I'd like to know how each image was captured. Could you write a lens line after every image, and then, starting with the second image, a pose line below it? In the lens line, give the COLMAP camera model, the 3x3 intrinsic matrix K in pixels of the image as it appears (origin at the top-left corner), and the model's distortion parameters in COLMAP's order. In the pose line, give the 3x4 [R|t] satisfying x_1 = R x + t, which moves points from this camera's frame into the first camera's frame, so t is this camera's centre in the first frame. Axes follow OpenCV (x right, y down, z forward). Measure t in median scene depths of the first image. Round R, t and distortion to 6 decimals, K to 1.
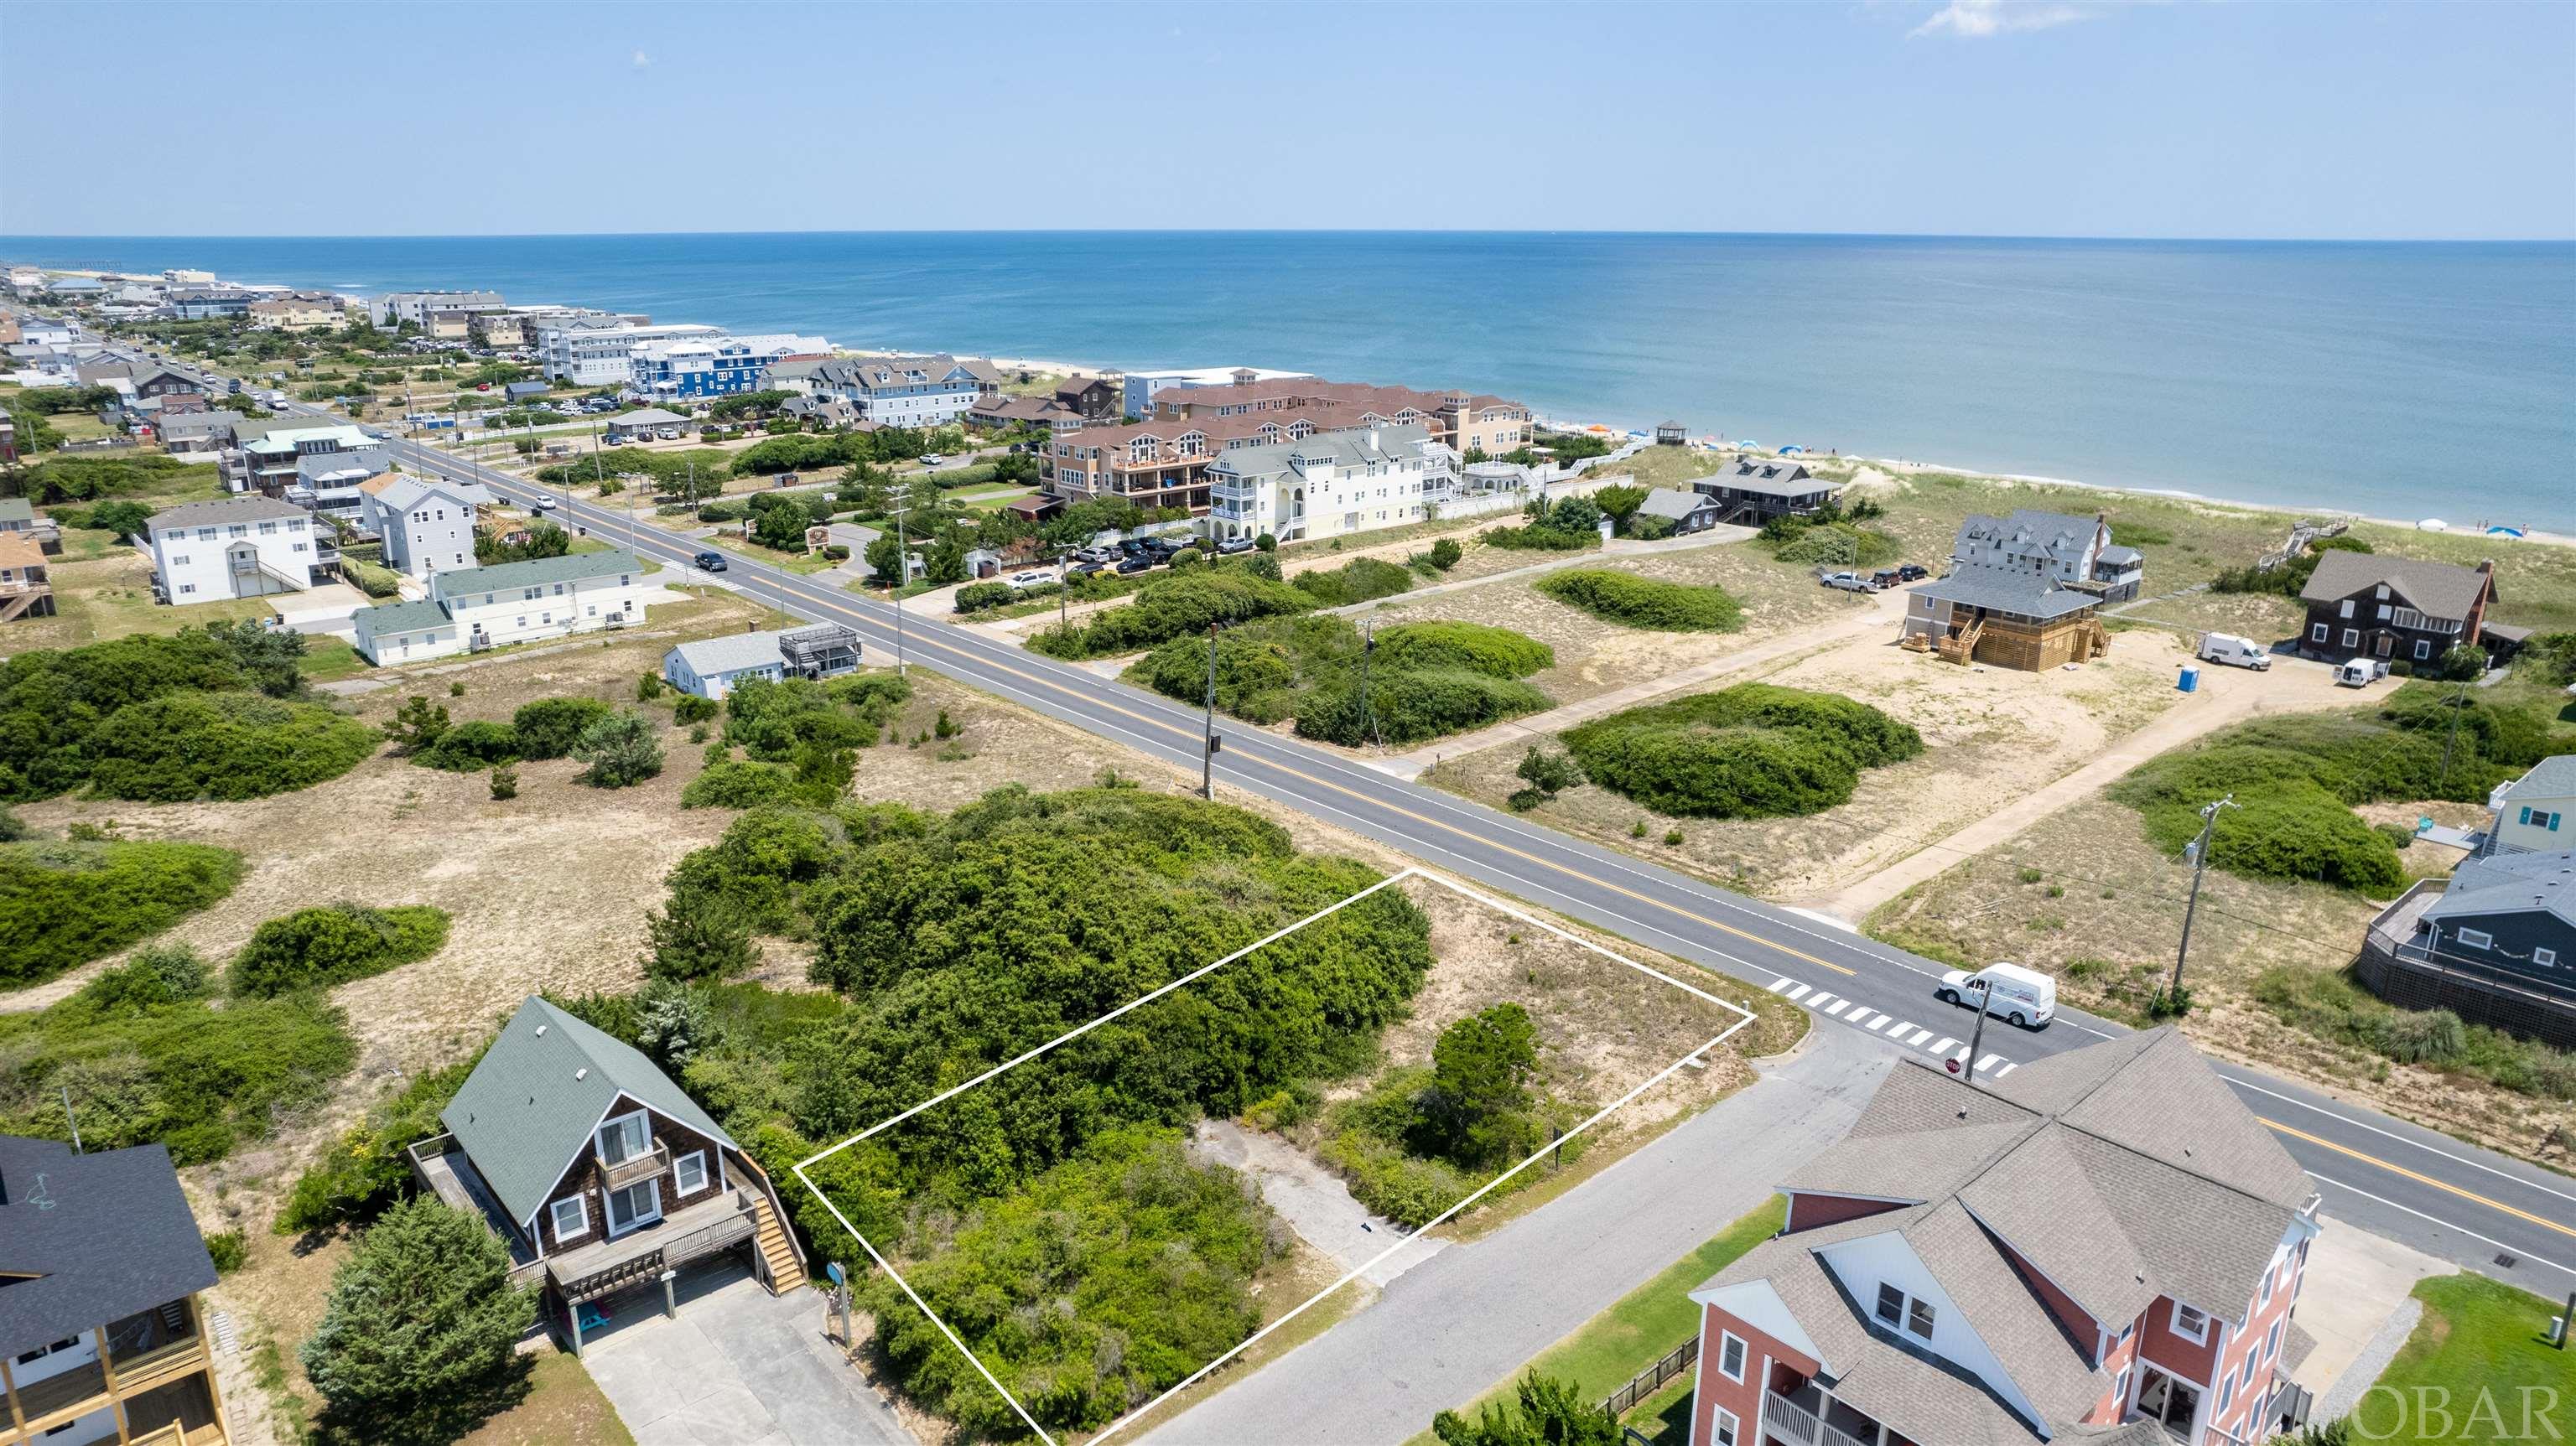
lens RADIAL K [[1649.2, 0, 1293.9], [0, 1649.2, 727.2], [0, 0, 1]] dist [-0.071886, 0.058267]
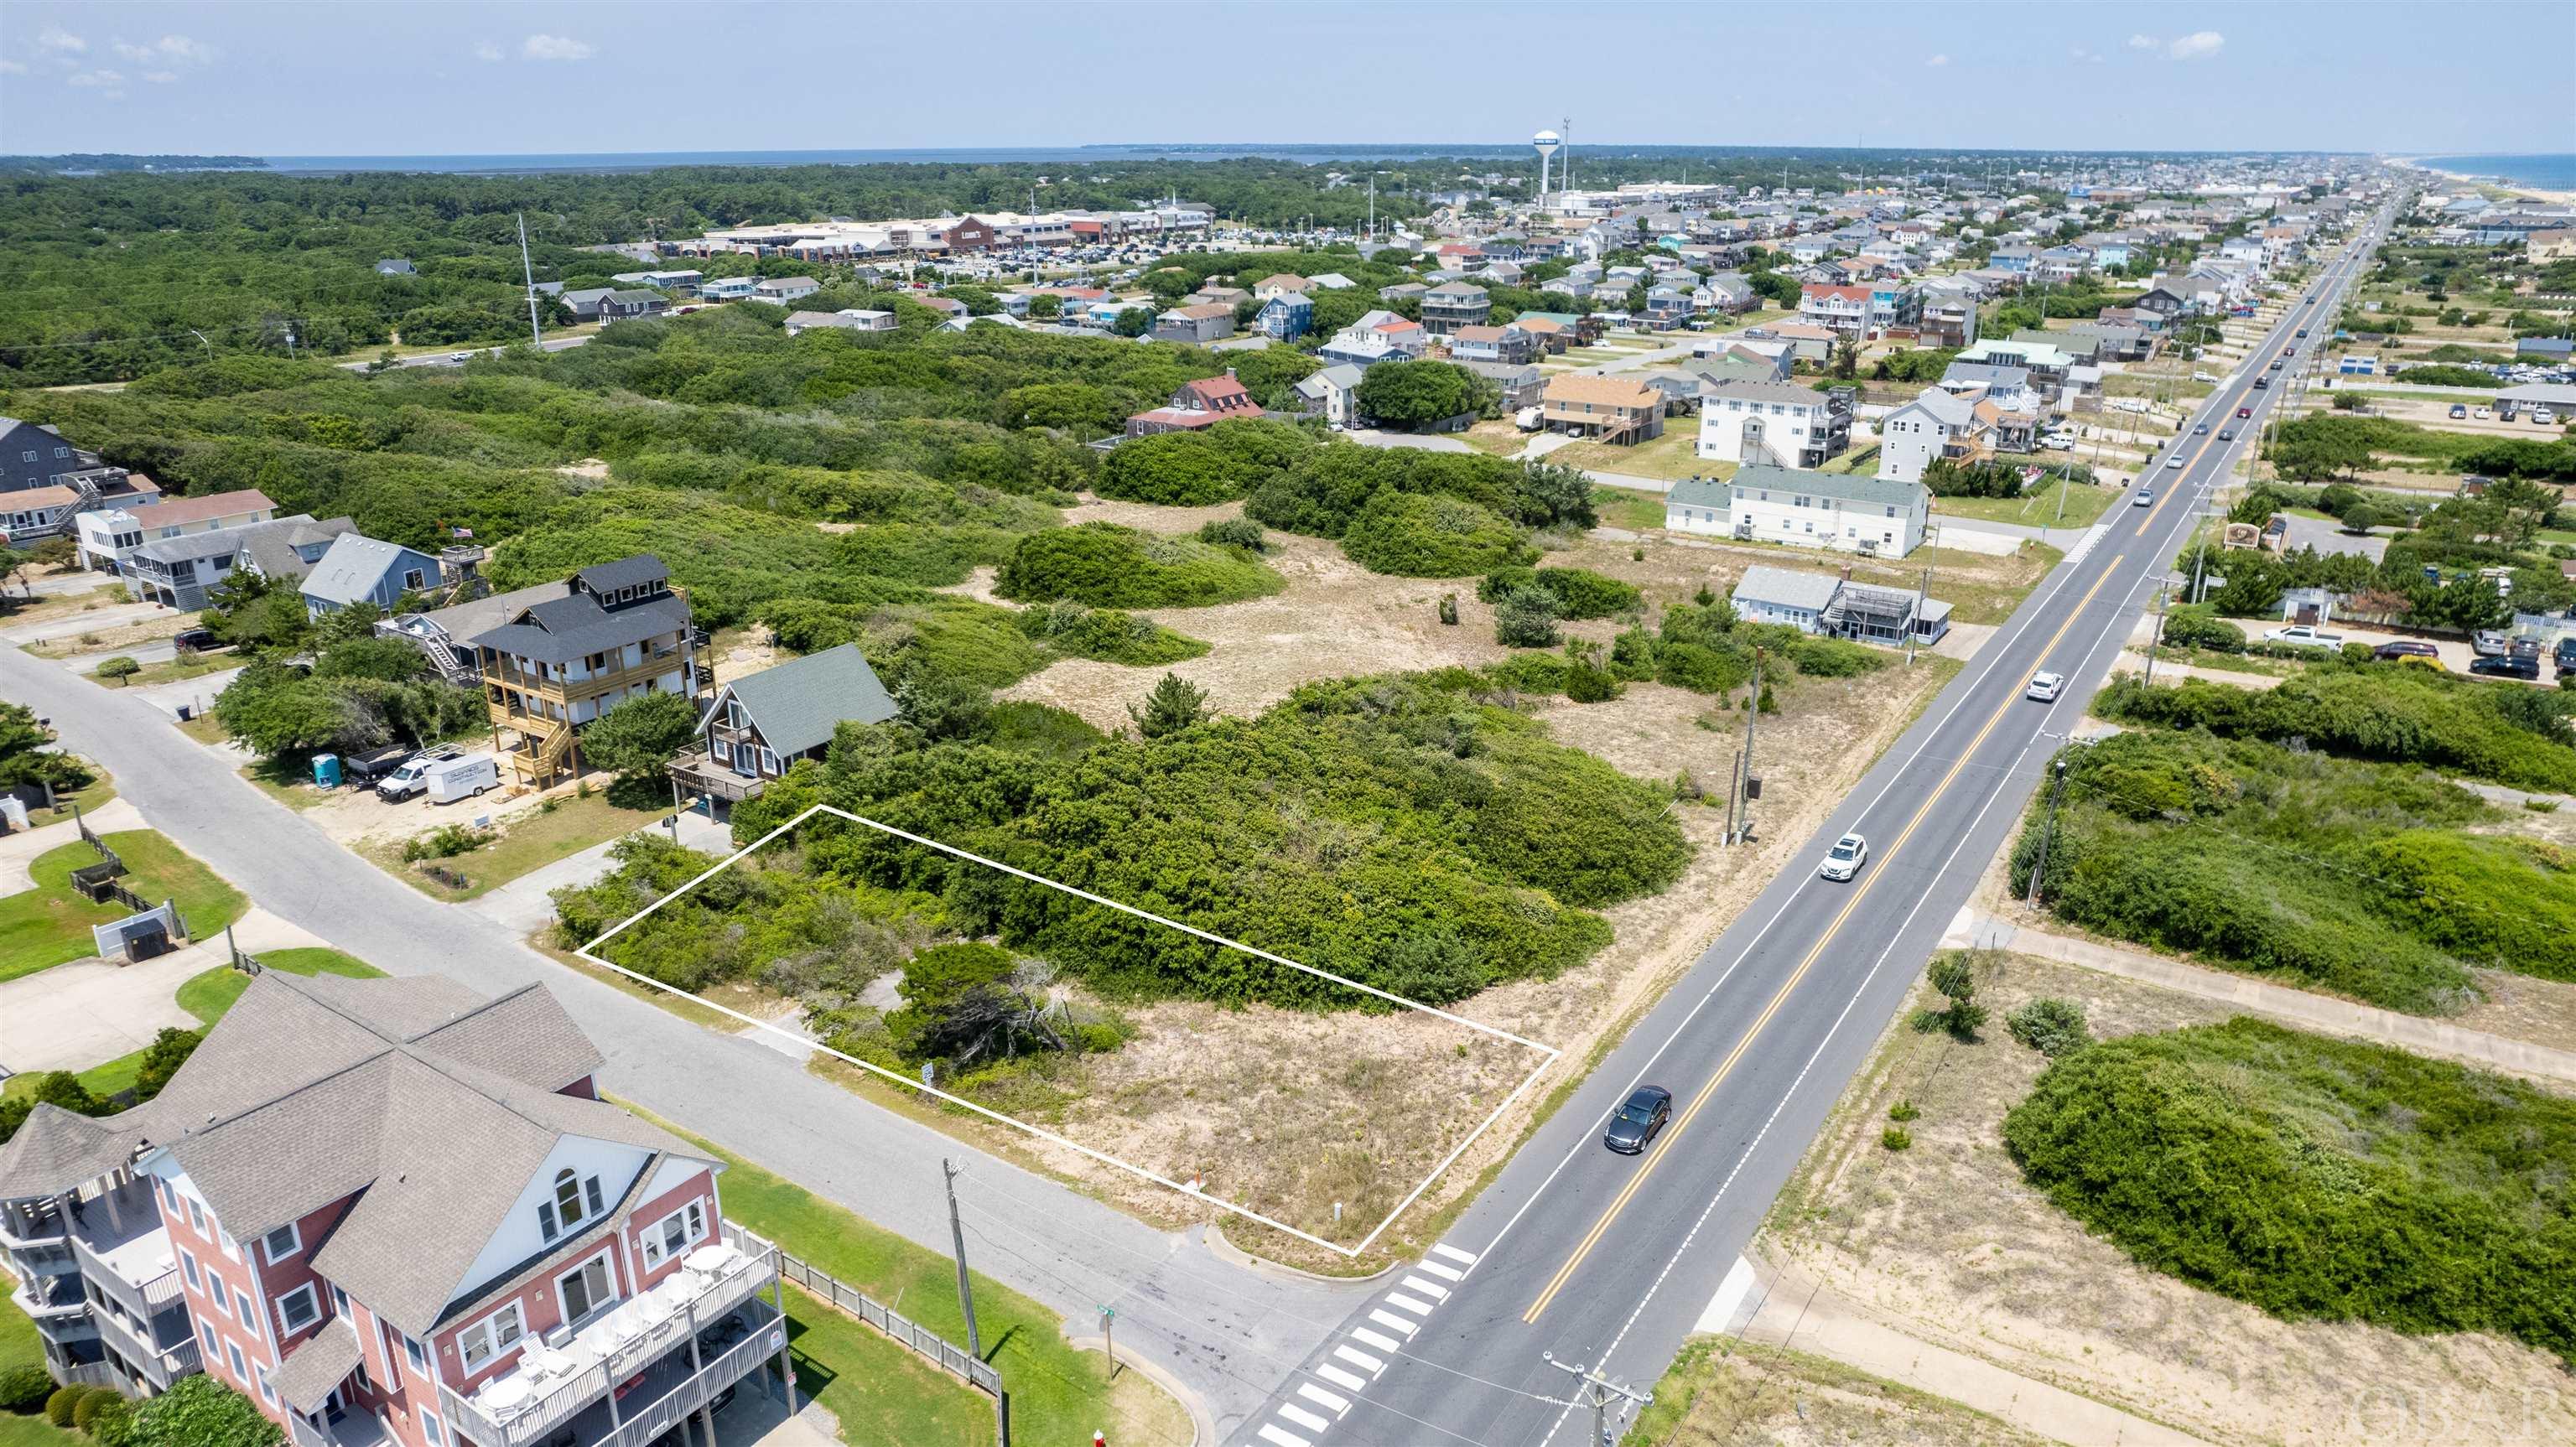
lens RADIAL K [[1657.8, 0, 1285.1], [0, 1657.8, 727.3], [0, 0, 1]] dist [-0.071253, 0.059609]
pose [[0.254304, 0.323836, -0.911296, 0.502897], [-0.283596, 0.925821, 0.249858, -0.125108], [0.924610, 0.194900, 0.327279, 0.383416]]
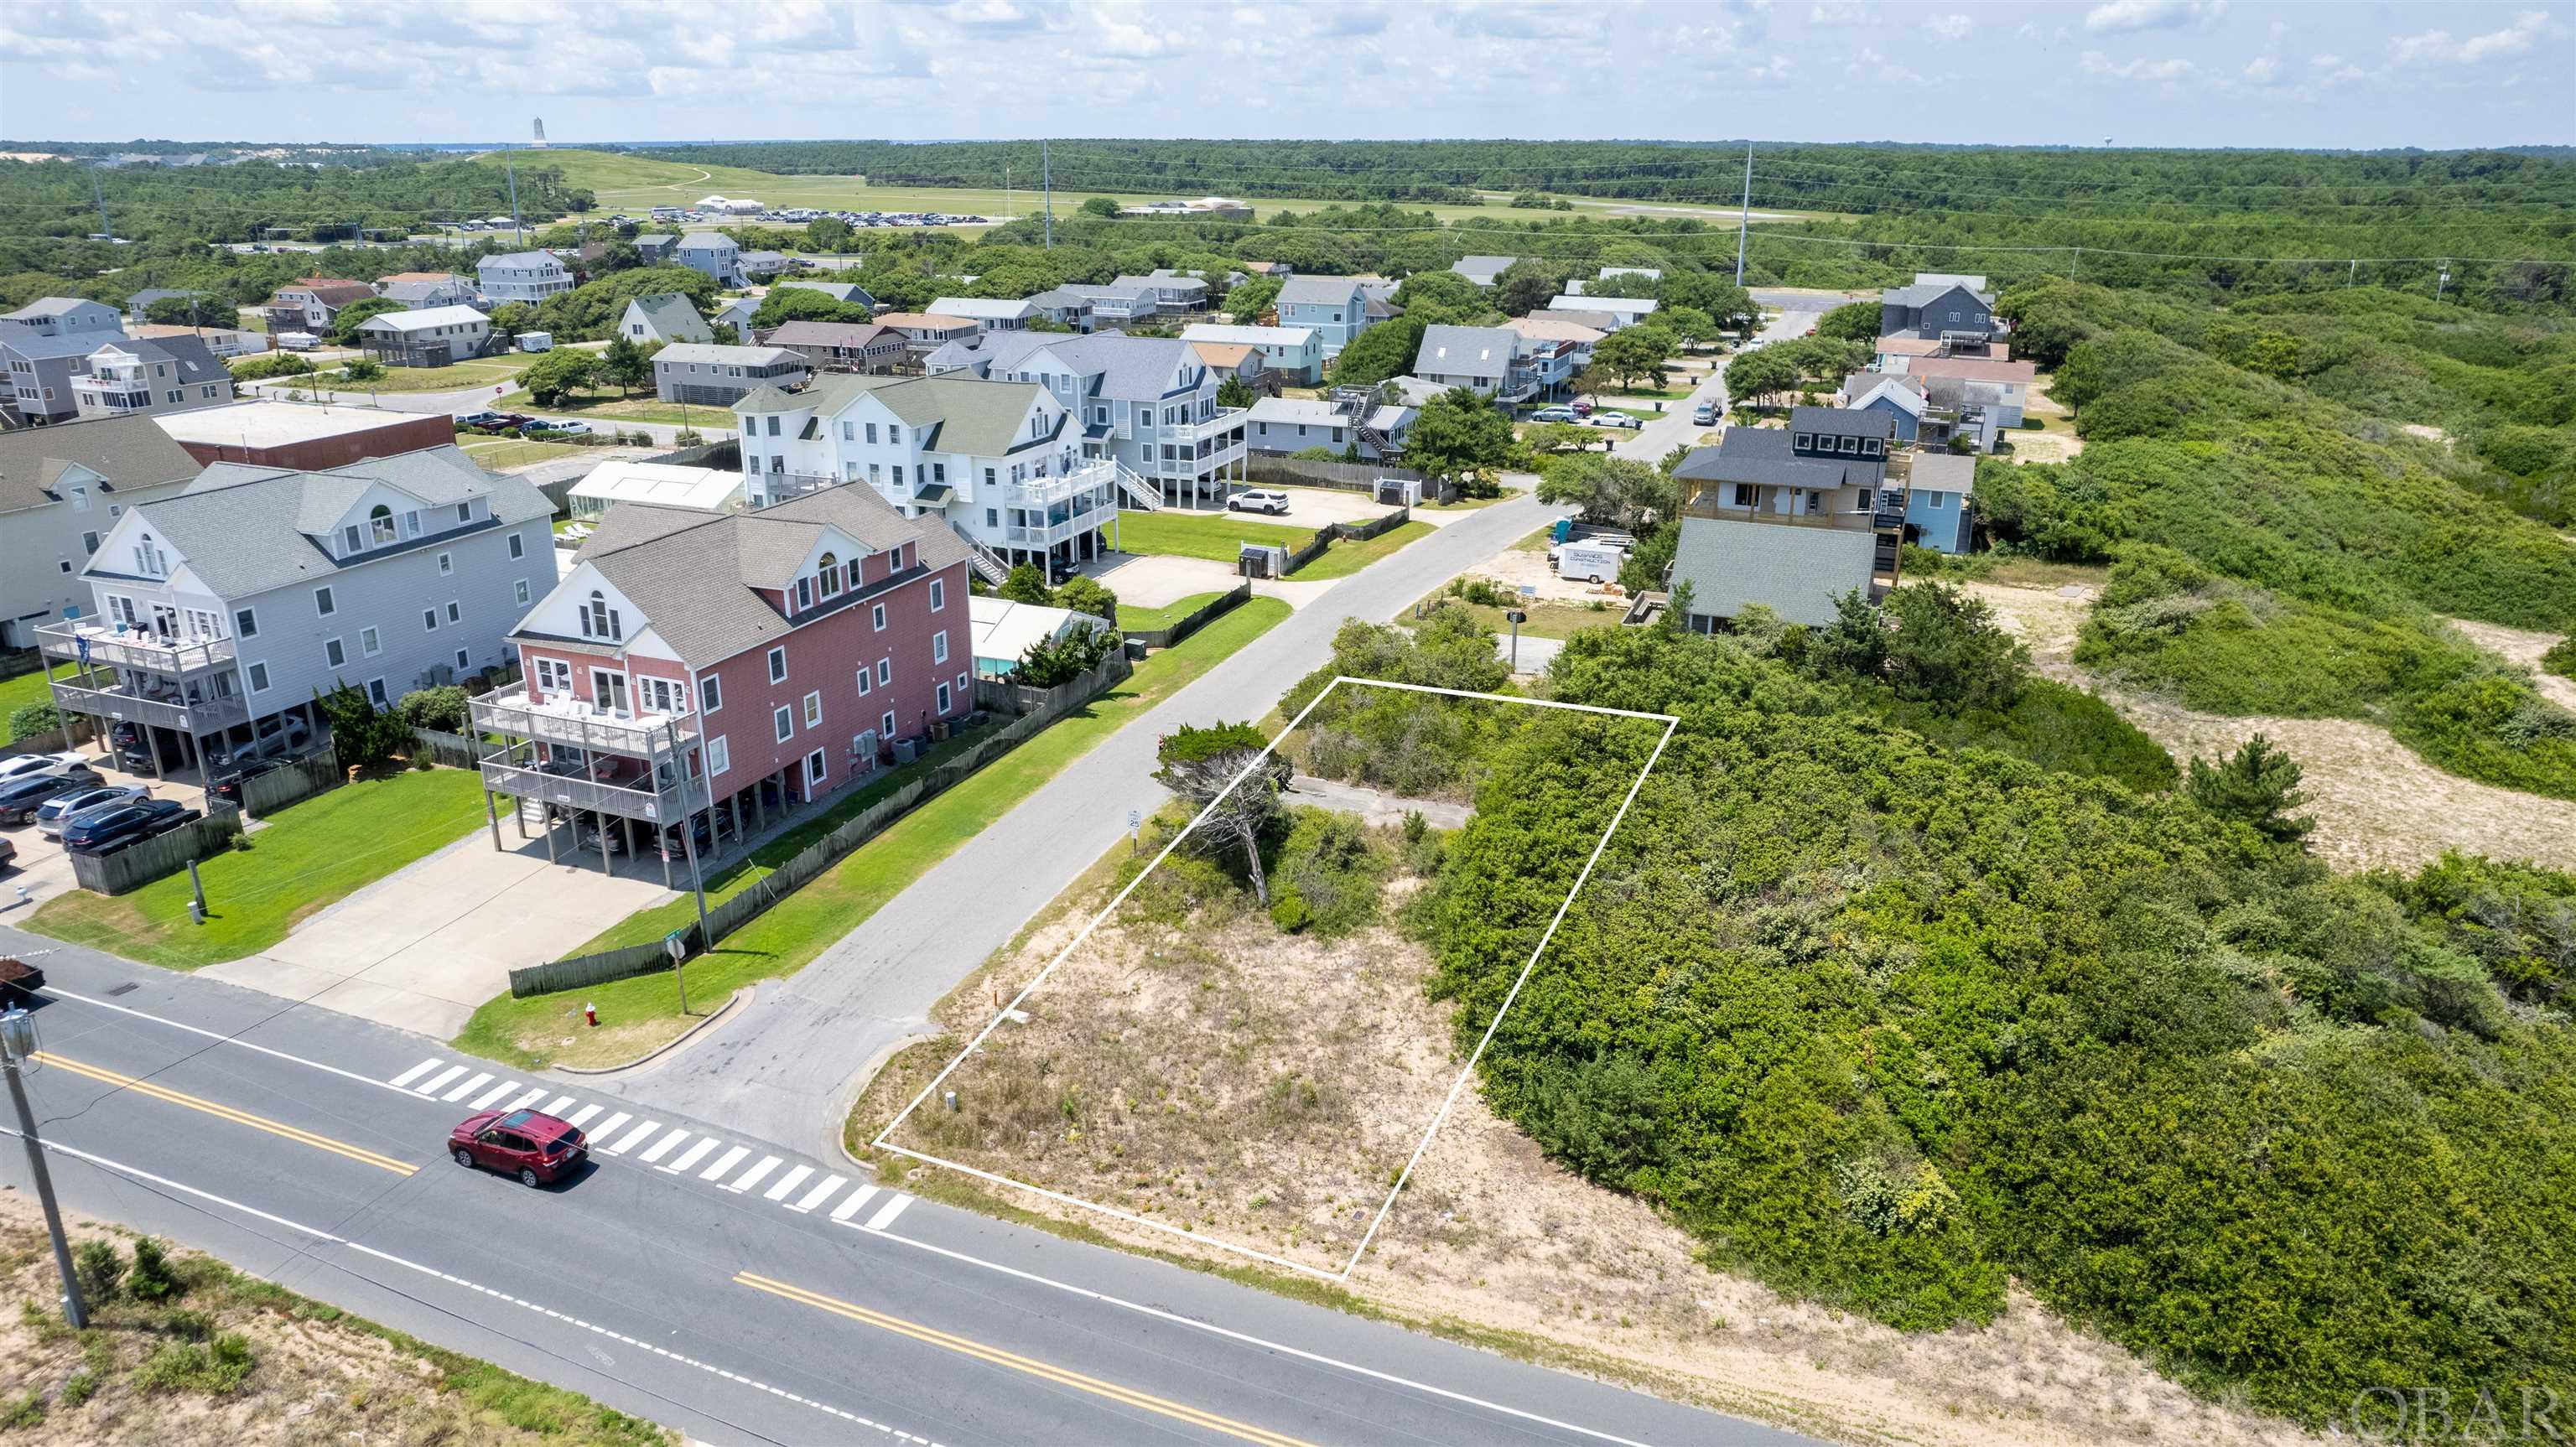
lens RADIAL K [[1657.8, 0, 1285.1], [0, 1657.8, 727.3], [0, 0, 1]] dist [-0.071253, 0.059609]
pose [[-0.896292, 0.147676, -0.418153, 0.223789], [-0.132953, 0.810068, 0.571063, -0.170353], [0.423065, 0.567434, -0.706424, 0.787436]]
